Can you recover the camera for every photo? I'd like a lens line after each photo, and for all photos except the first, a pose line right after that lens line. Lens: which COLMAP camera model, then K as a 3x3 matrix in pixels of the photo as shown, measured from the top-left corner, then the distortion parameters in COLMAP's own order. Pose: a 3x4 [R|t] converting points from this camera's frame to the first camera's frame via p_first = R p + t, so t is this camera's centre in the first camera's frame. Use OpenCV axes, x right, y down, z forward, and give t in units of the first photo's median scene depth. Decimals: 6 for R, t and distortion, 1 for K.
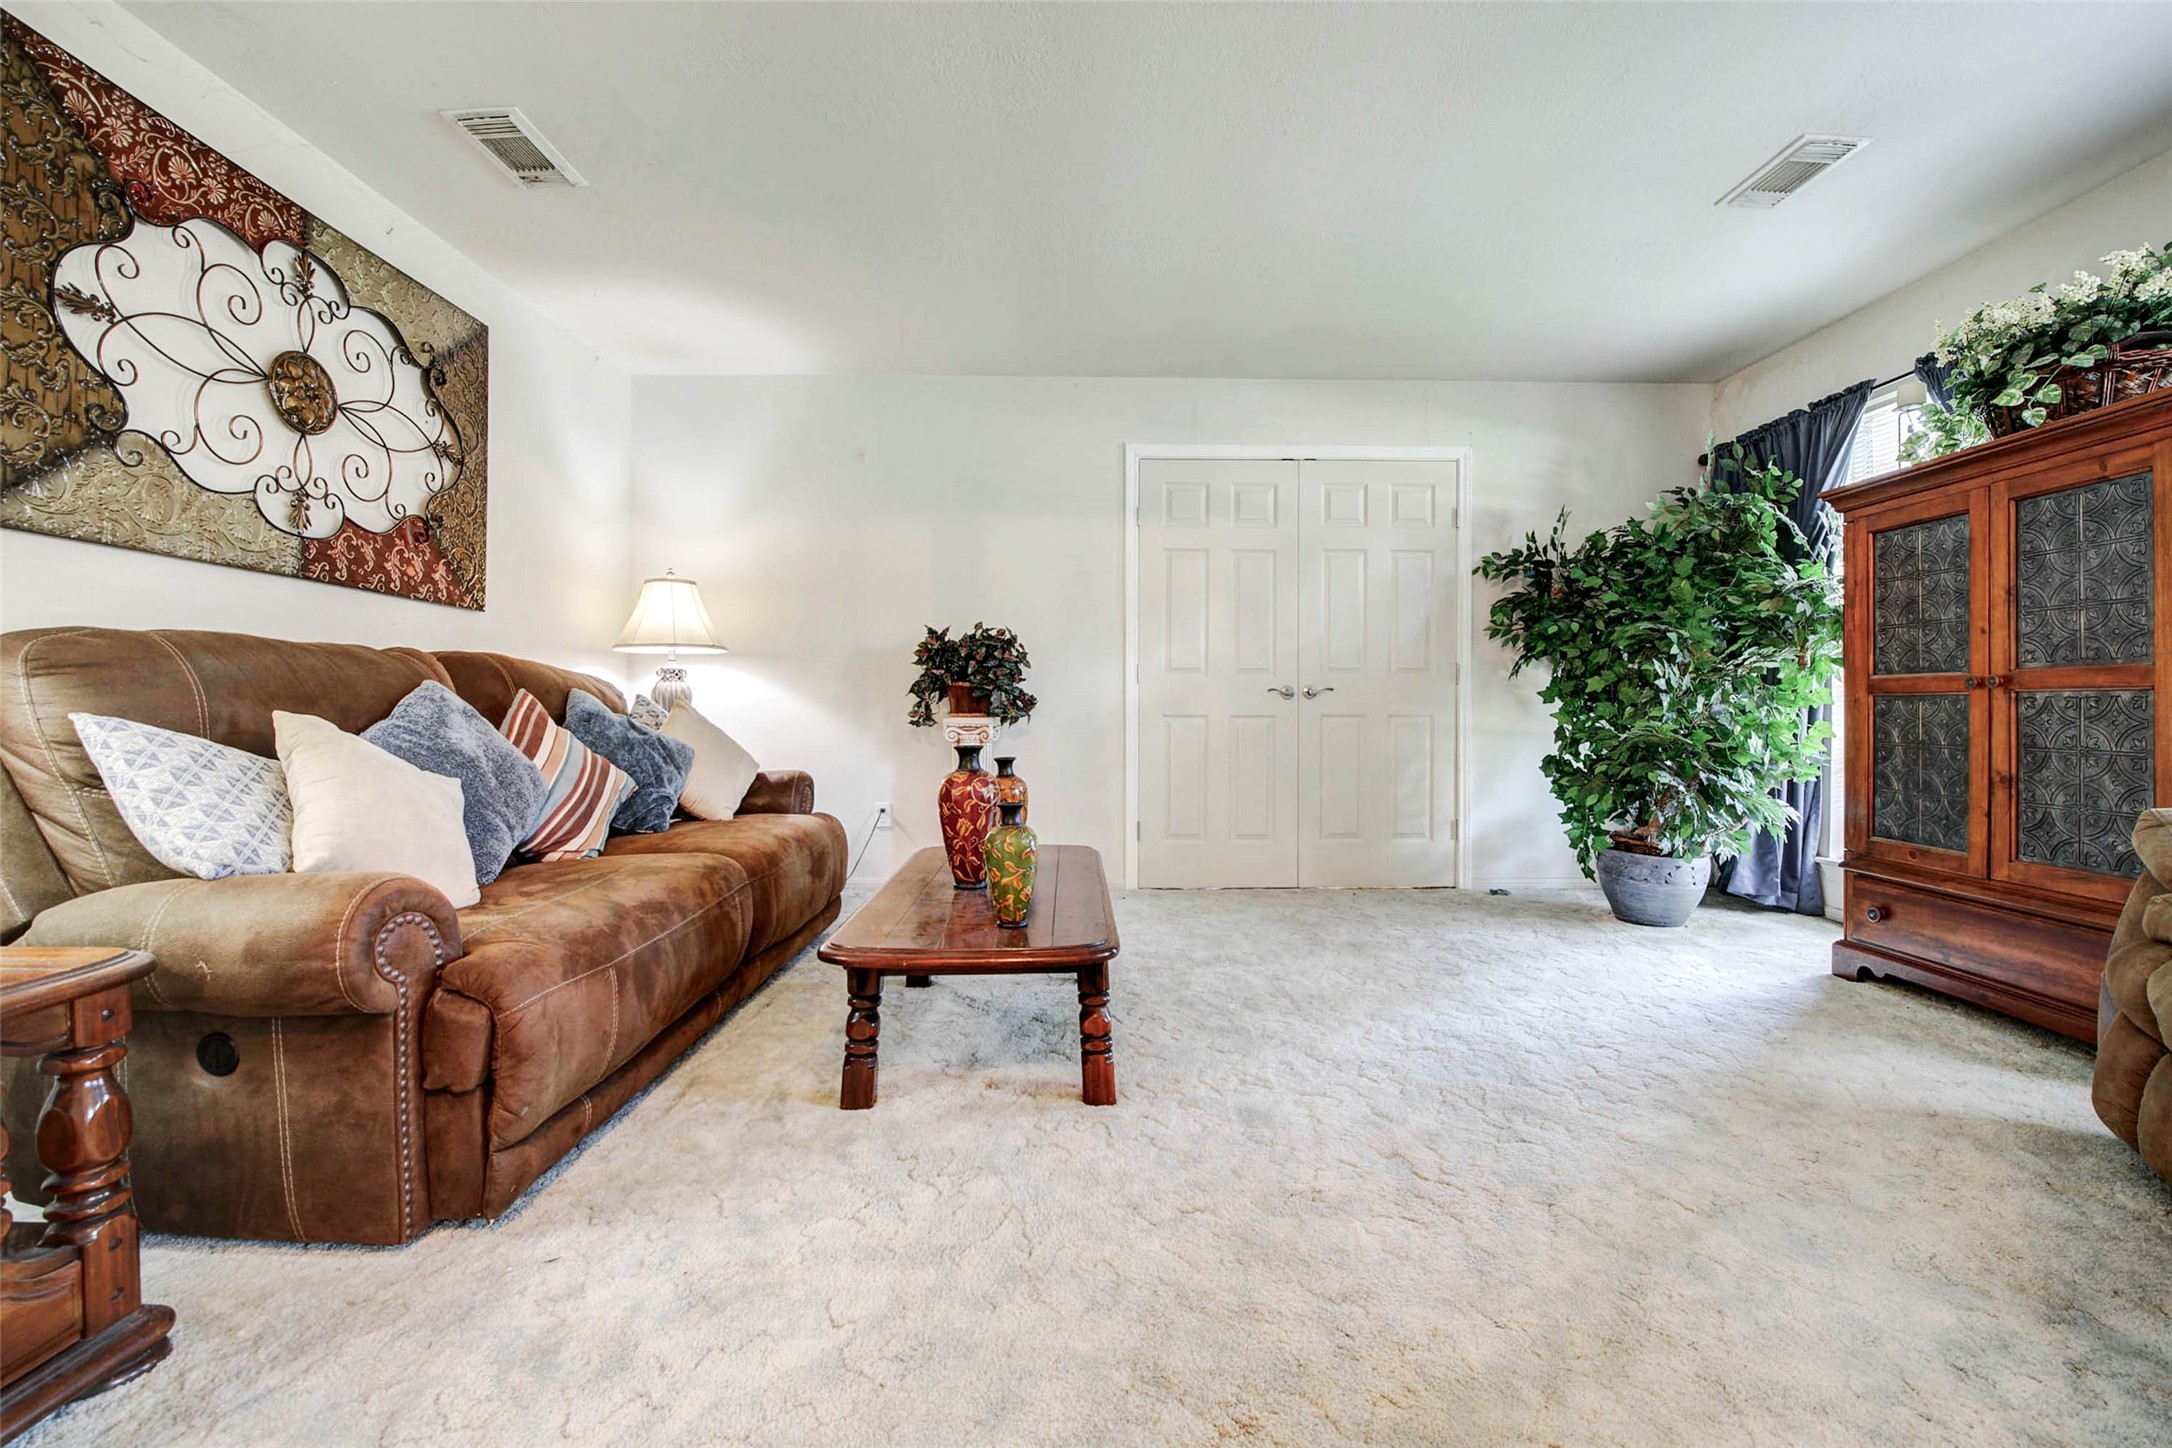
lens RADIAL K [[909.2, 0, 1089.7], [0, 909.2, 708.4], [0, 0, 1]] dist [-0.016218, -0.001138]
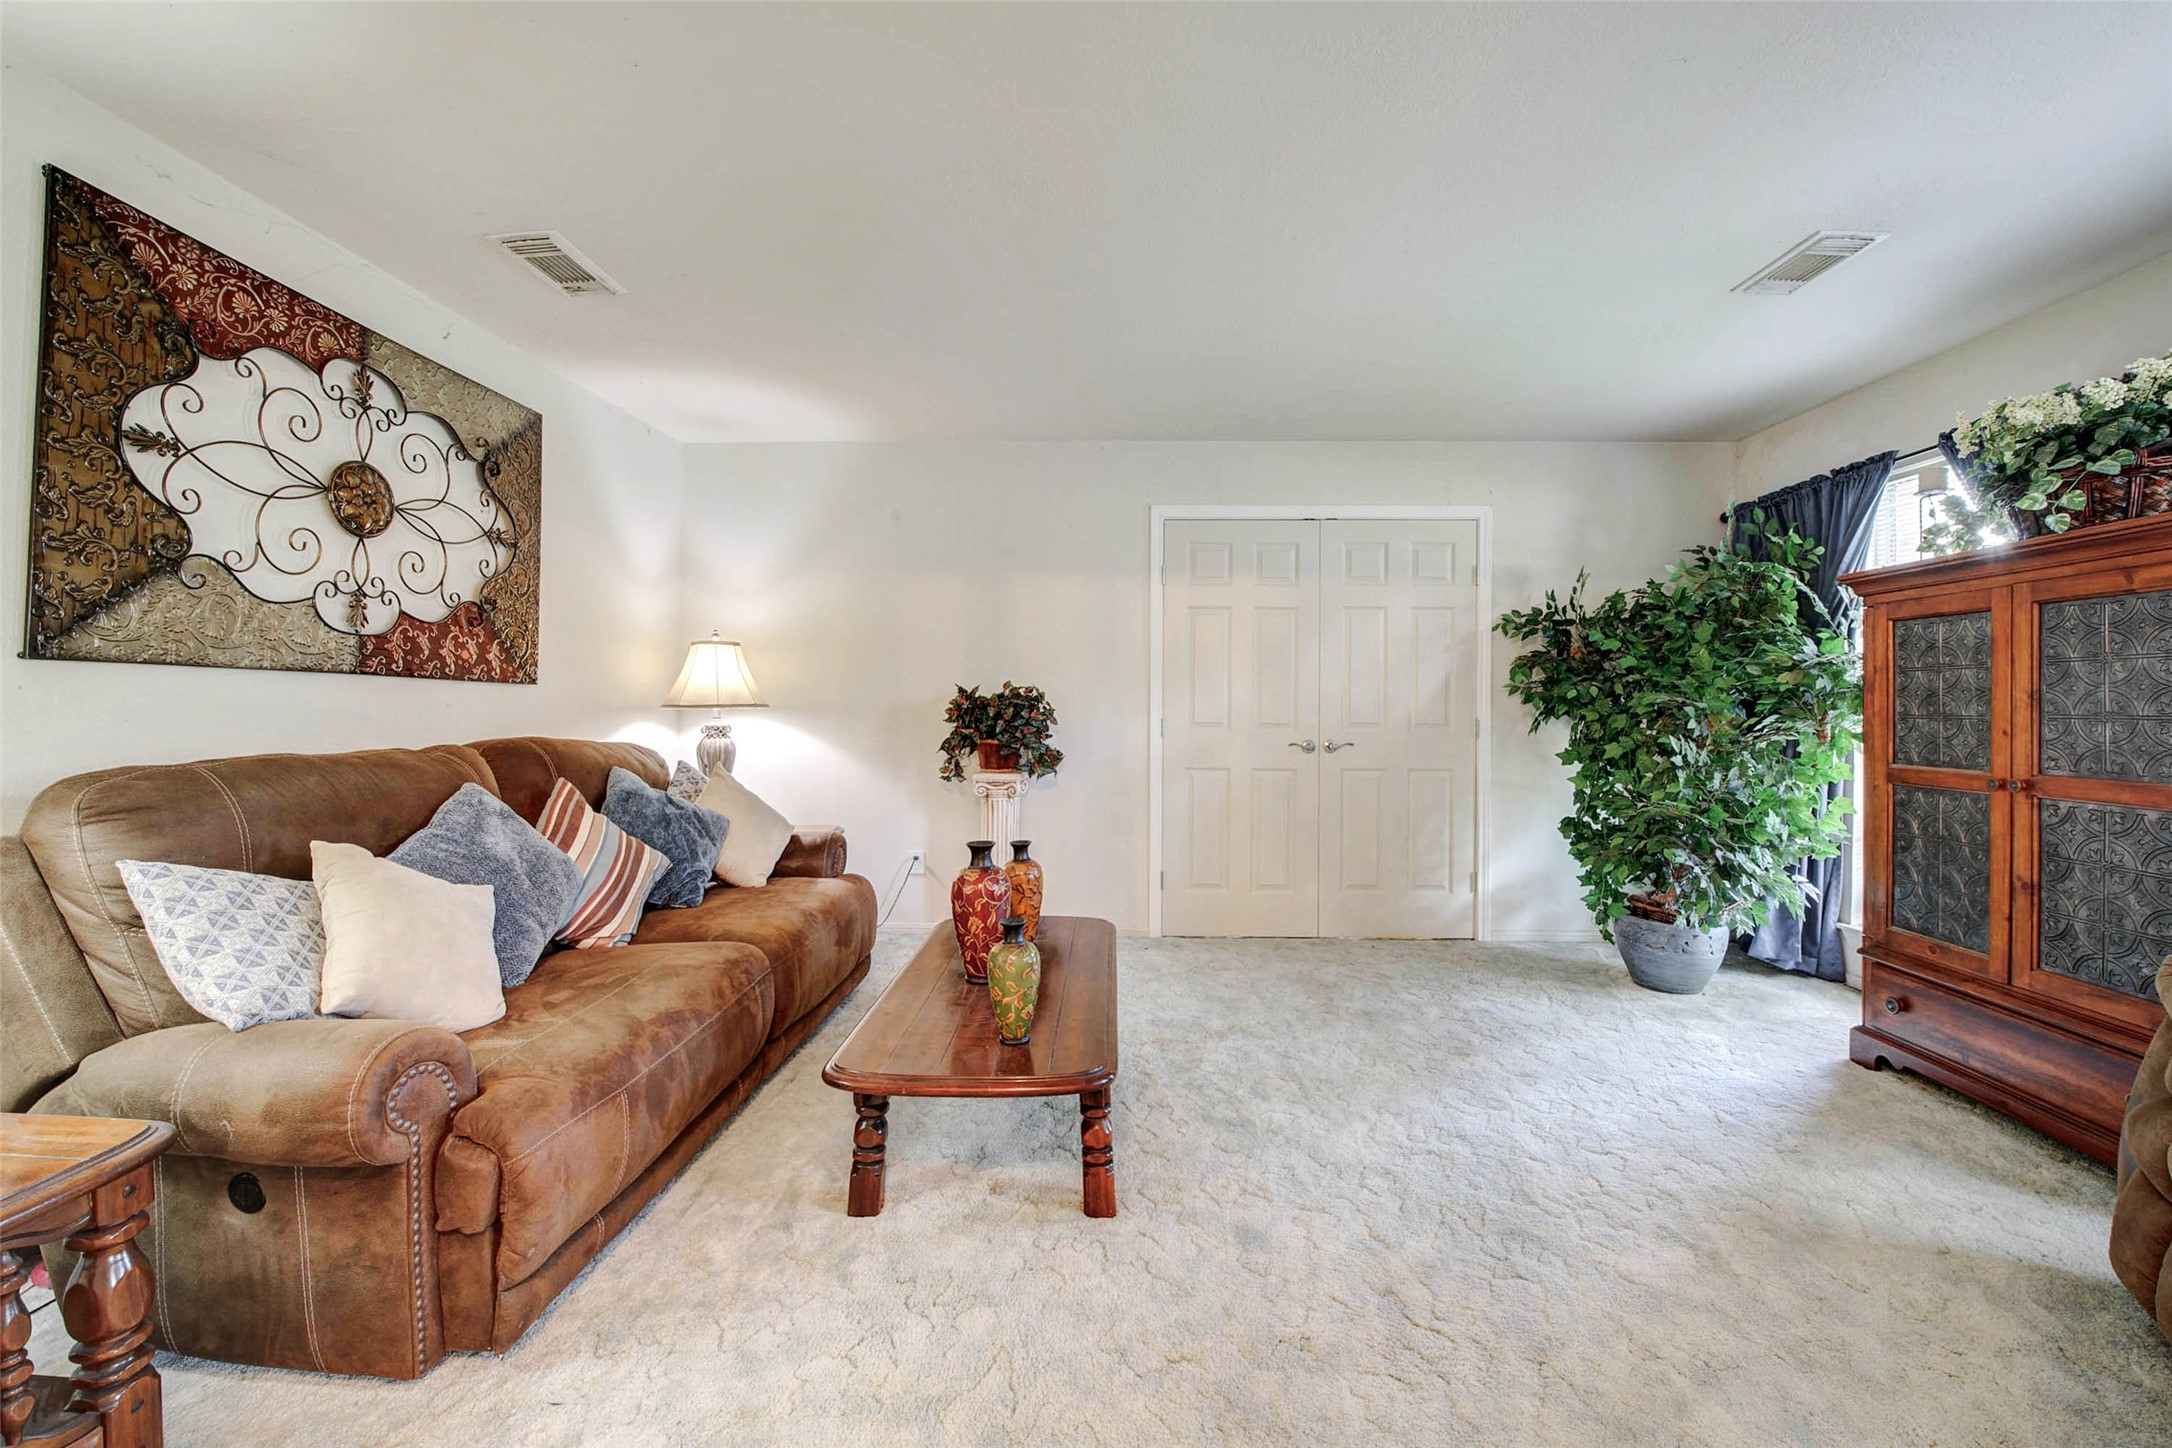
lens RADIAL K [[869.4, 0, 1097.8], [0, 869.4, 706.4], [0, 0, 1]] dist [-0.018421, -0.001207]
pose [[0.999172, 0.004062, -0.040484, 0.040692], [-0.004288, 0.999976, -0.005494, -0.115974], [0.040460, 0.005663, 0.999165, 0.024066]]
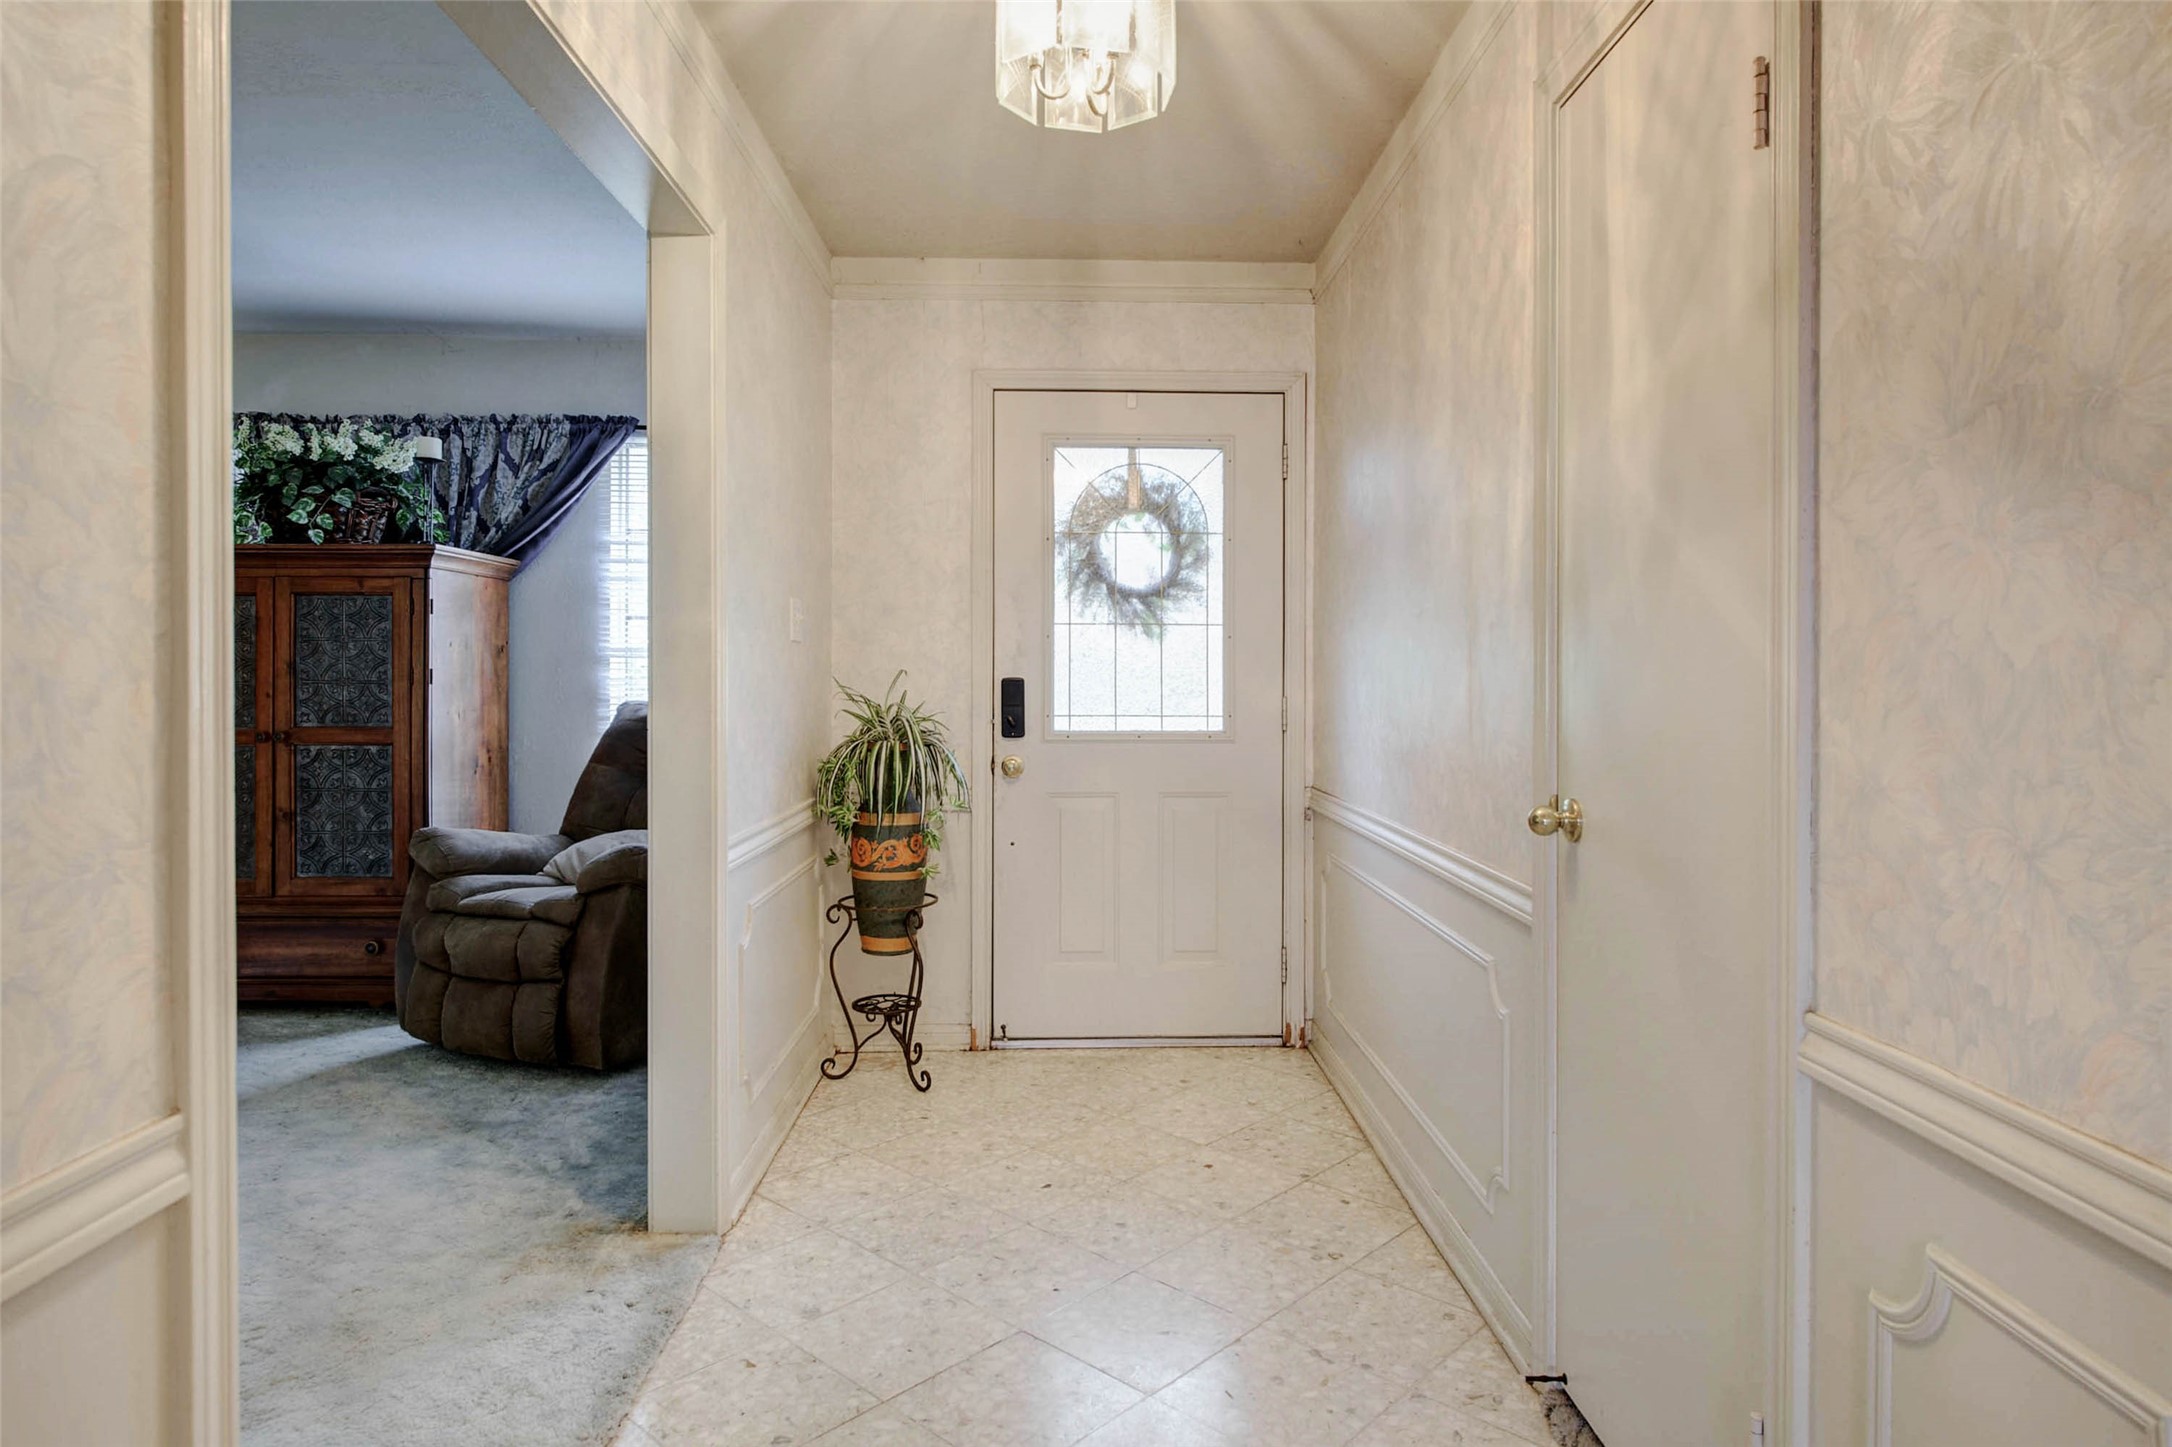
lens RADIAL K [[1298.2, 0, 1095.2], [0, 1298.2, 675.2], [0, 0, 1]] dist [0.000654, 0.000383]
pose [[-0.000919, -0.000787, 0.999999, -0.854624], [0.002355, 0.999997, 0.000789, -0.122891], [-0.999997, 0.002355, -0.000917, -0.145175]]
